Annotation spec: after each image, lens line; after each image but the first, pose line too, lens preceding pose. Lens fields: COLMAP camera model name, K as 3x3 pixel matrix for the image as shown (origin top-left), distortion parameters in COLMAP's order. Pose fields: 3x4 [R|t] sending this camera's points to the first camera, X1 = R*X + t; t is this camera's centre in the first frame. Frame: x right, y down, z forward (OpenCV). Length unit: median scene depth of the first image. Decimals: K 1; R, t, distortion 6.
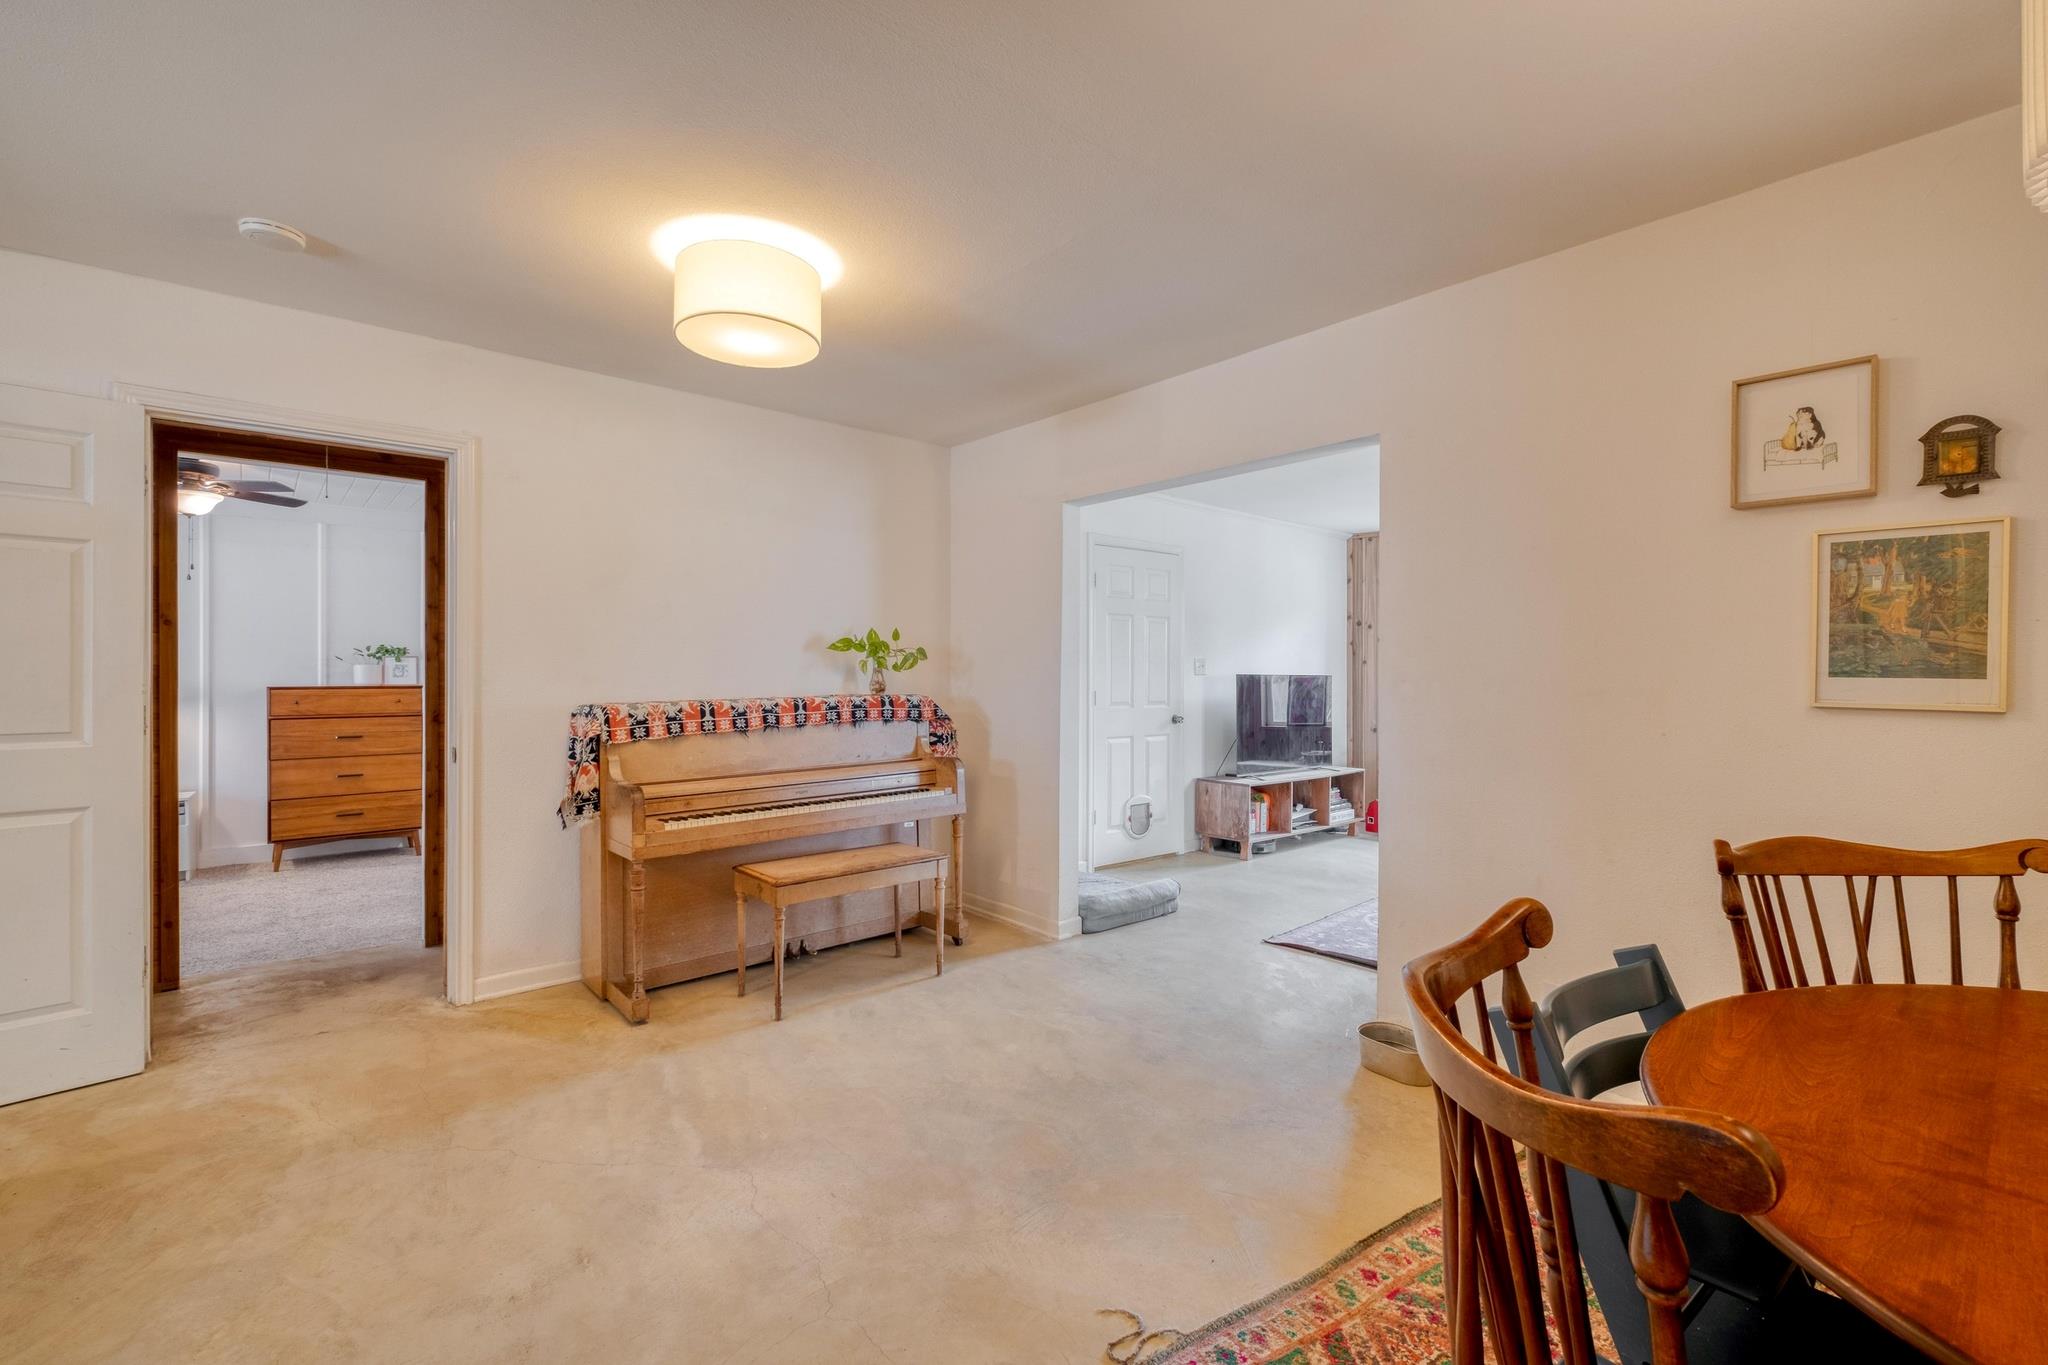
lens RADIAL K [[879.1, 0, 1031.2], [0, 879.1, 682.1], [0, 0, 1]] dist [0.002845, -0.000474]
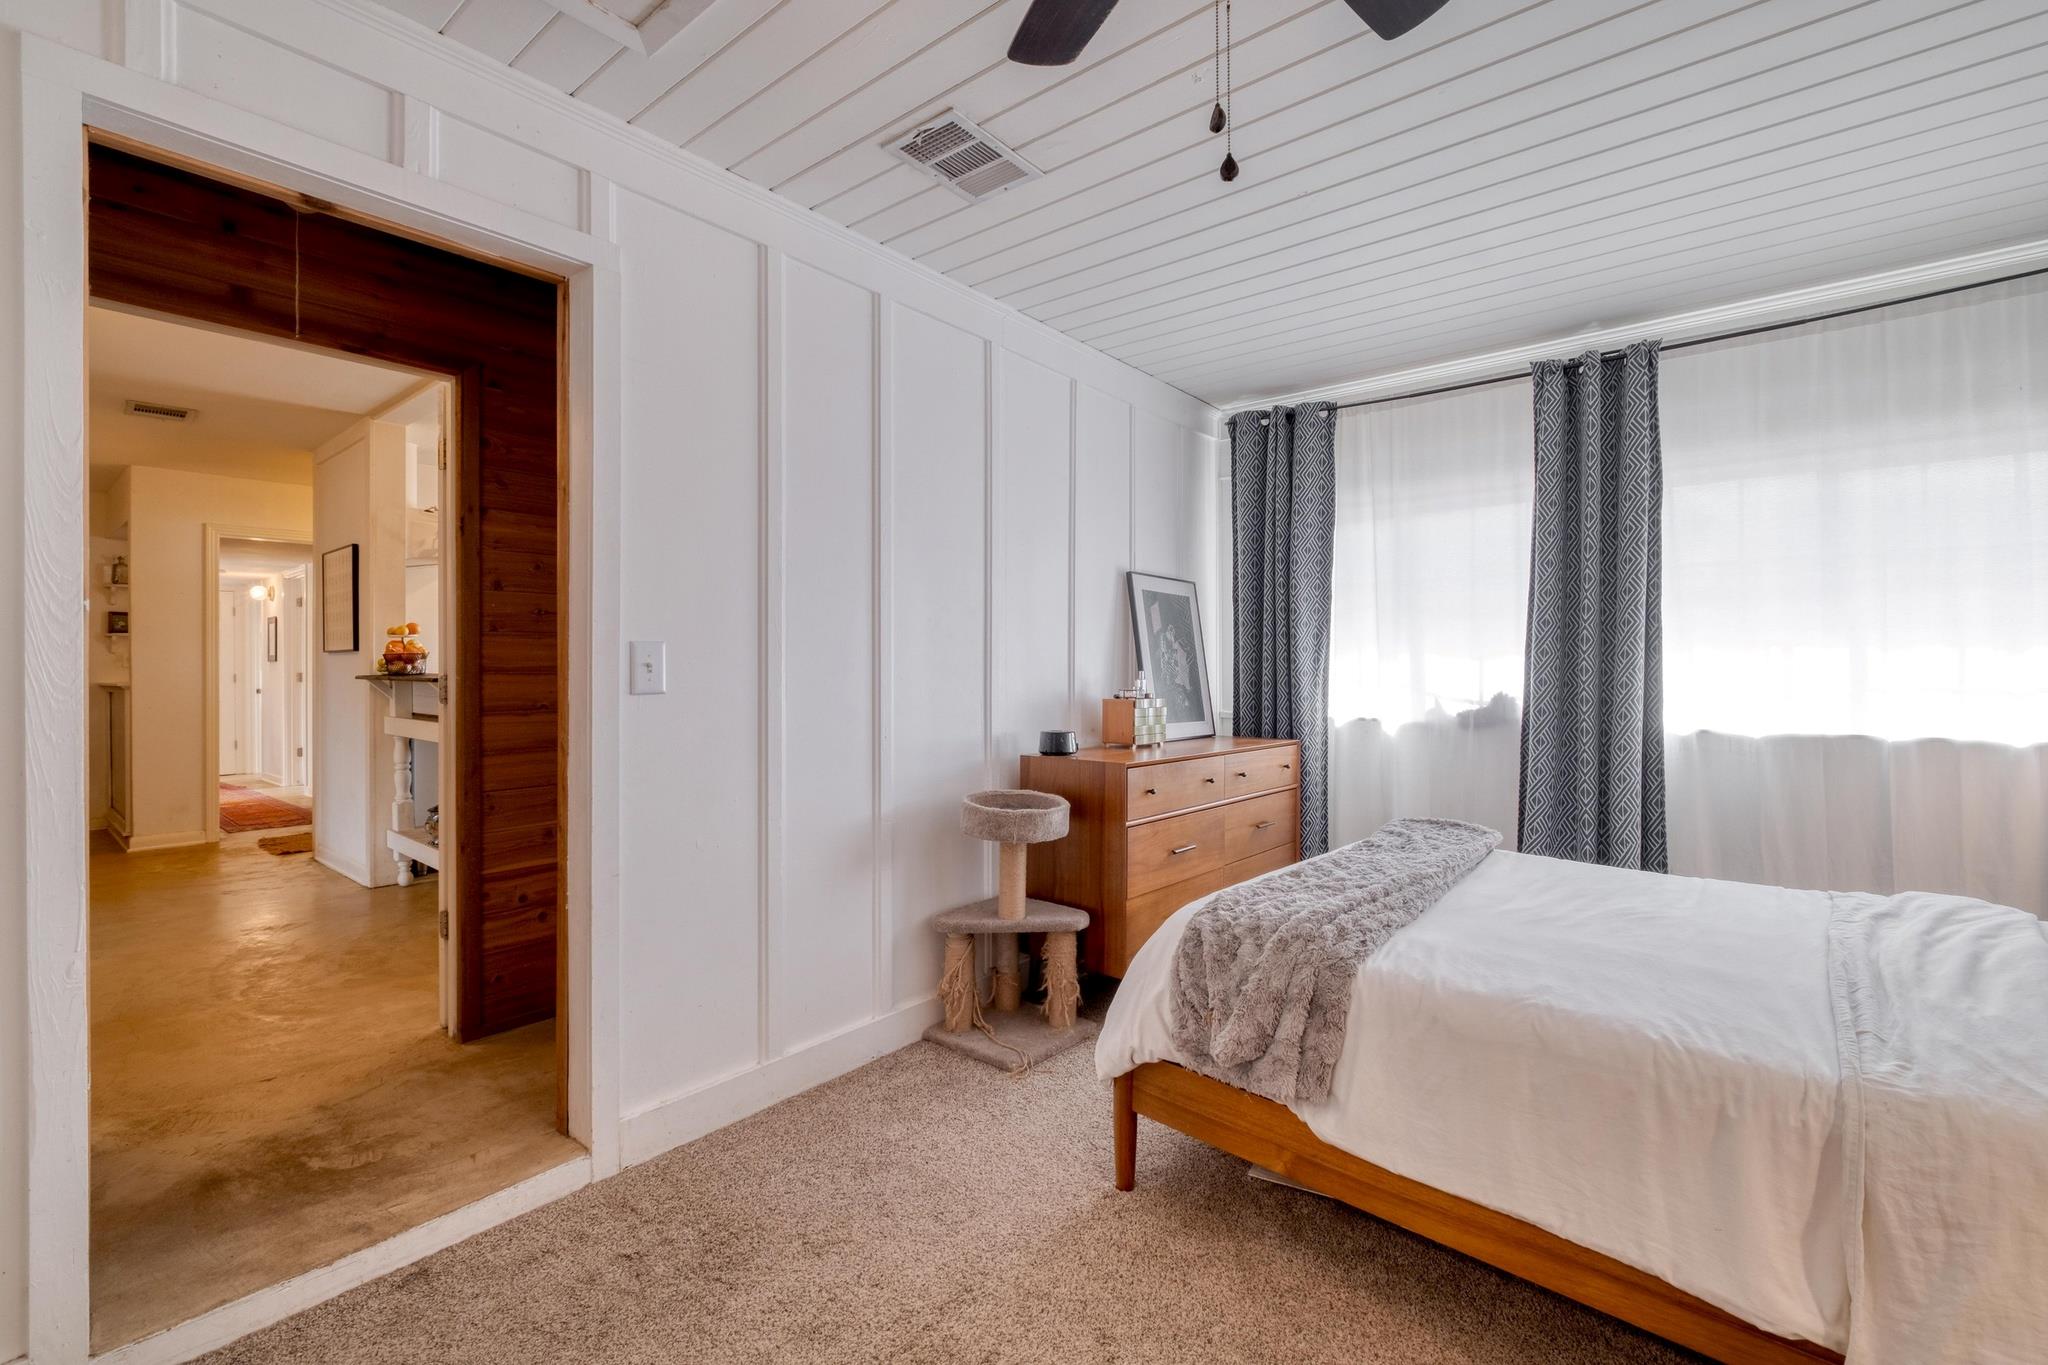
lens RADIAL K [[879.1, 0, 1027.5], [0, 879.1, 670.3], [0, 0, 1]] dist [0.002845, -0.000474]
pose [[-0.987891, -0.005162, -0.155061, -2.115005], [-0.005504, 0.999983, 0.001775, 0.019810], [0.155049, 0.002607, -0.987903, 2.951707]]
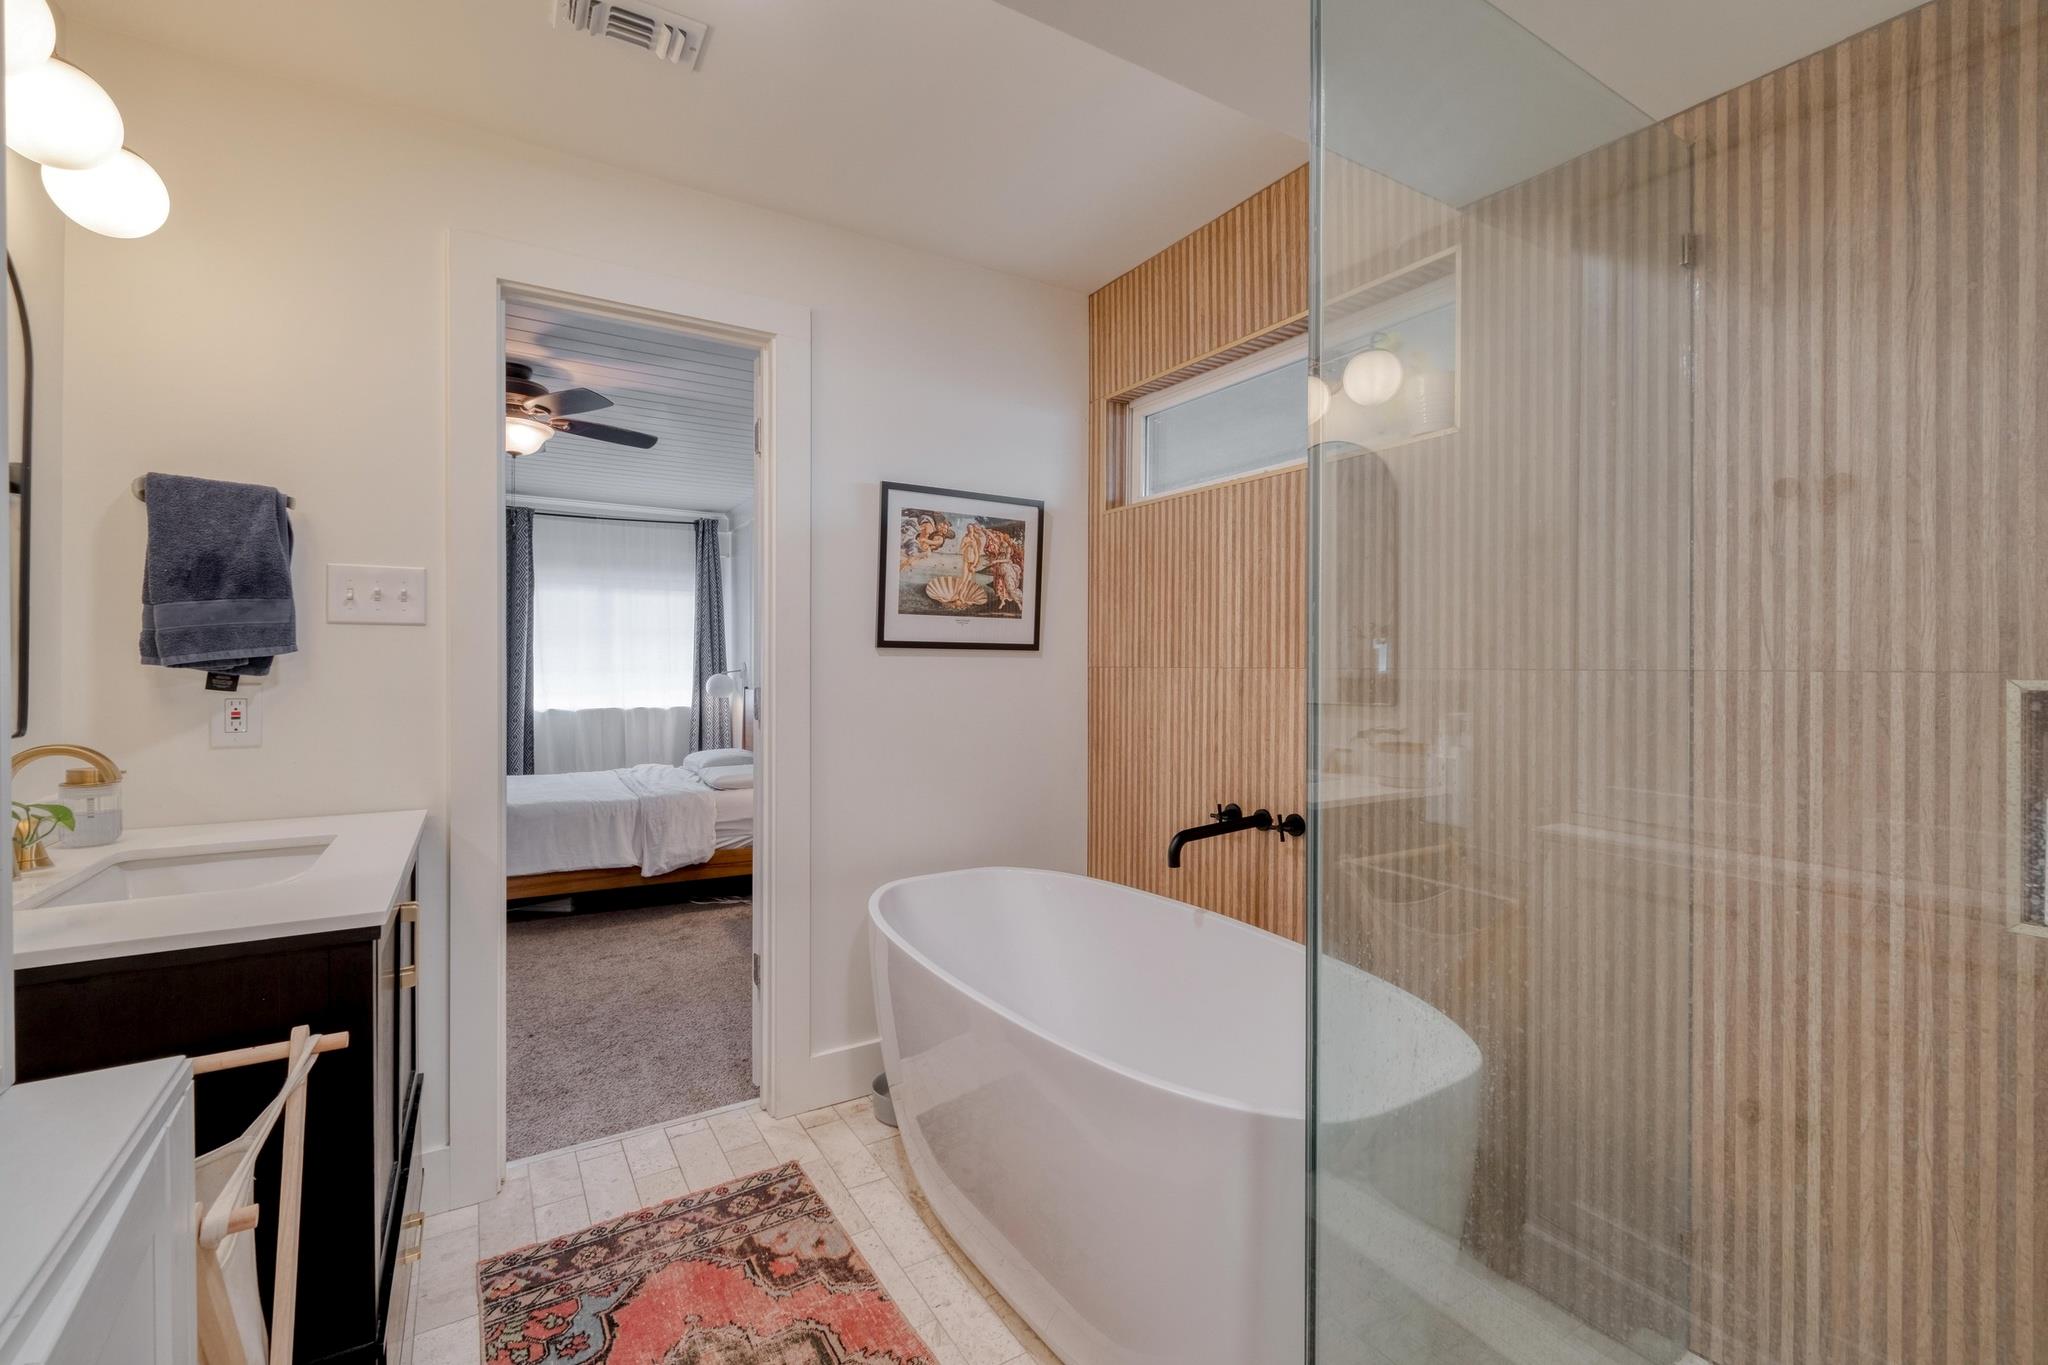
lens RADIAL K [[879.1, 0, 1035.4], [0, 879.1, 674.6], [0, 0, 1]] dist [0.002845, -0.000474]
pose [[-0.155112, -0.002006, -0.987895, -0.645730], [-0.006255, 0.999980, -0.001049, -0.008560], [0.987877, 0.006016, -0.155121, 3.814375]]
